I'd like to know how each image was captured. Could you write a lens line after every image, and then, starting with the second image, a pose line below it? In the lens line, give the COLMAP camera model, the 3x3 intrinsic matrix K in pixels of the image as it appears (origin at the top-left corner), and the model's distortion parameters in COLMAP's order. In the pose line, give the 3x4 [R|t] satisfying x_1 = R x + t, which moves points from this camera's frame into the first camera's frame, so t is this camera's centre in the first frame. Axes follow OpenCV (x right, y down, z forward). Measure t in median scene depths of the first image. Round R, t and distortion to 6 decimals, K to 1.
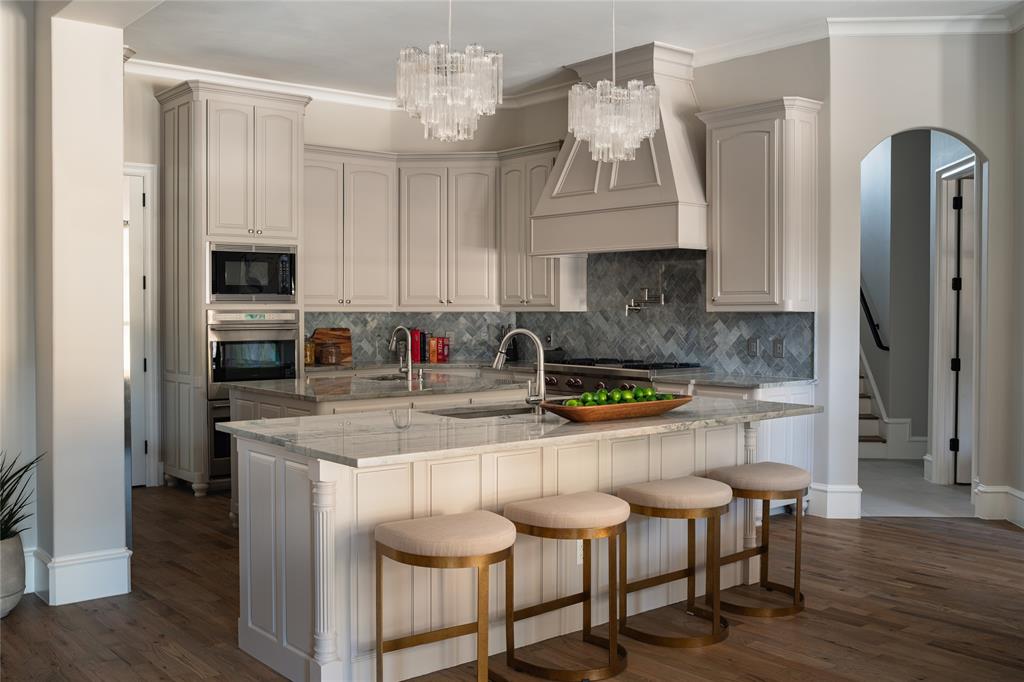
lens RADIAL K [[992.3, 0, 507.0], [0, 992.3, 335.2], [0, 0, 1]] dist [-0.050912, 0.000000]
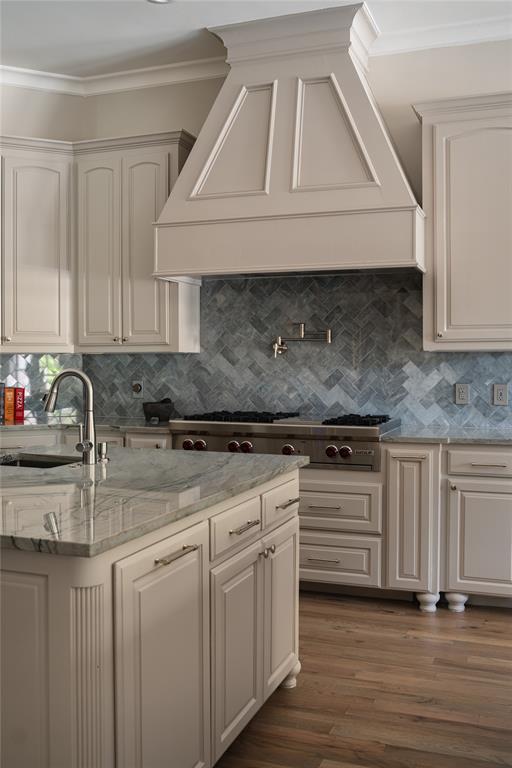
lens RADIAL K [[744.2, 0, 255.1], [0, 744.2, 377.0], [0, 0, 1]] dist [-0.050912, 0.000000]
pose [[0.863332, -0.009143, 0.504553, -0.210469], [0.012924, 0.999909, -0.003995, -0.001667], [-0.504471, 0.009970, 0.863371, 0.526836]]
